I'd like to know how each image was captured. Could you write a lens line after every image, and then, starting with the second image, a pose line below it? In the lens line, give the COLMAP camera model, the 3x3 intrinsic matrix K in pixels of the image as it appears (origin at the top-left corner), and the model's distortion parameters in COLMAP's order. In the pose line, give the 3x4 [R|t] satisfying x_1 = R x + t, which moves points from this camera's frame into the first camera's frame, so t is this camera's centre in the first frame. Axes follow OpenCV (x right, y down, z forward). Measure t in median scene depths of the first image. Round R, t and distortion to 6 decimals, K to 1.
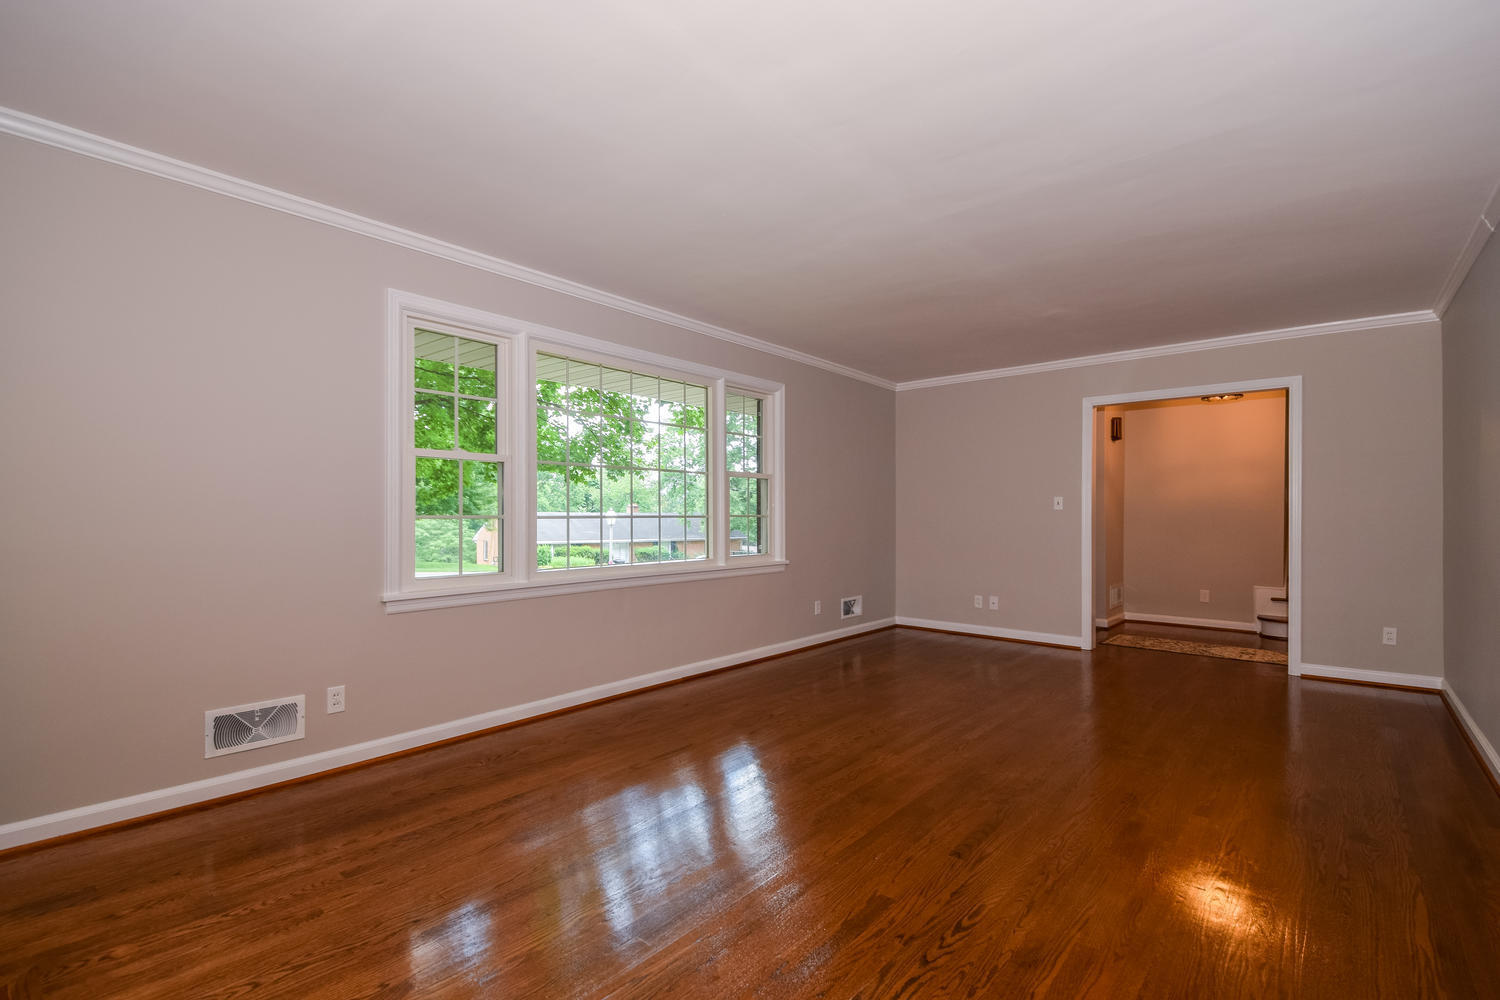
lens RADIAL K [[677.2, 0, 741.3], [0, 677.2, 496.0], [0, 0, 1]] dist [0.014821, -0.000278]
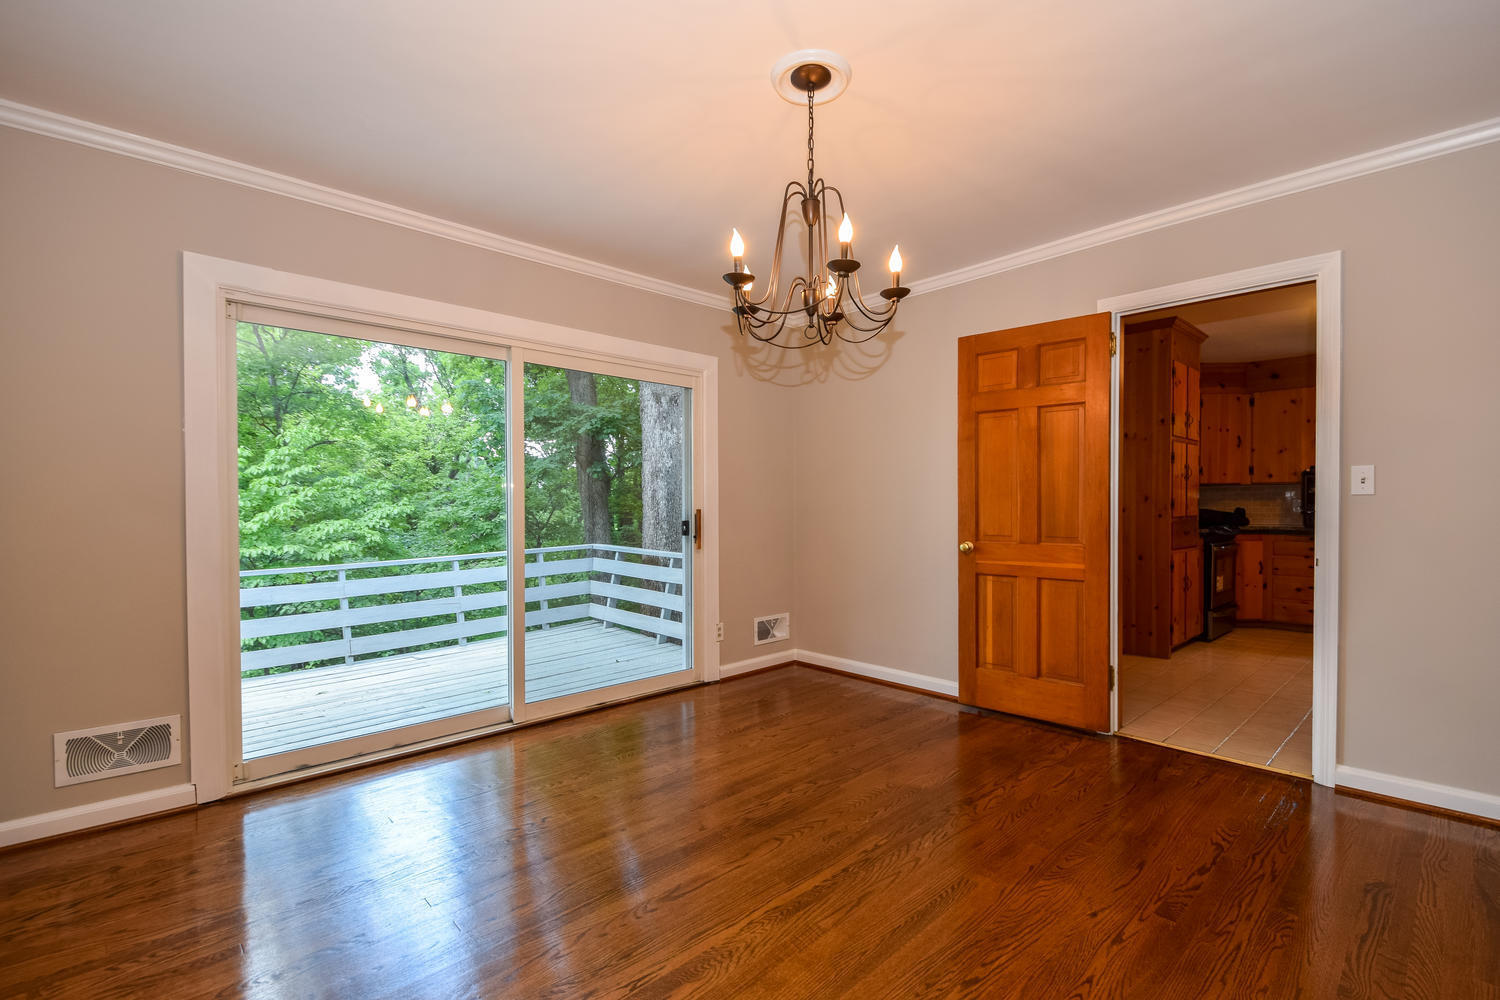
lens RADIAL K [[699.6, 0, 750.0], [0, 699.6, 500.0], [0, 0, 1]] dist [-0.015255, -0.000425]
pose [[0.996690, -0.006478, -0.081042, 0.200429], [0.008166, 0.999756, 0.020517, 0.006224], [0.080889, -0.021111, 0.996500, 0.232841]]
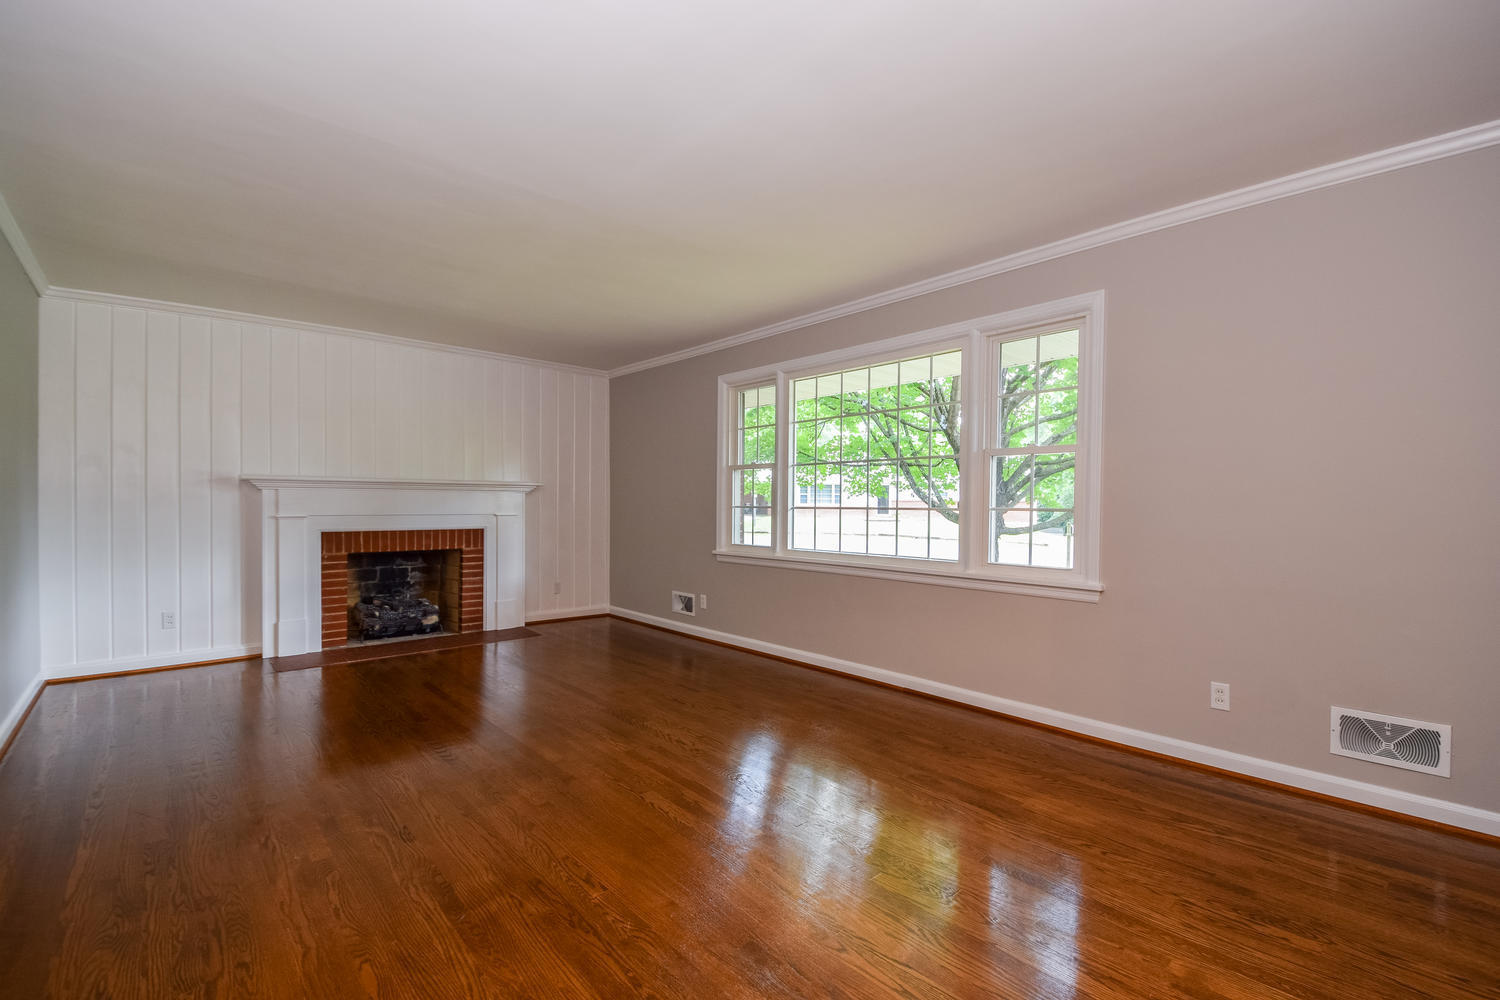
lens RADIAL K [[672.3, 0, 801.3], [0, 672.3, 510.7], [0, 0, 1]] dist [-0.001355, 0.000029]
pose [[-0.090851, 0.007485, -0.995836, 0.311515], [0.017265, 0.999833, 0.005940, 0.009573], [0.995715, -0.016653, -0.090966, 0.361696]]
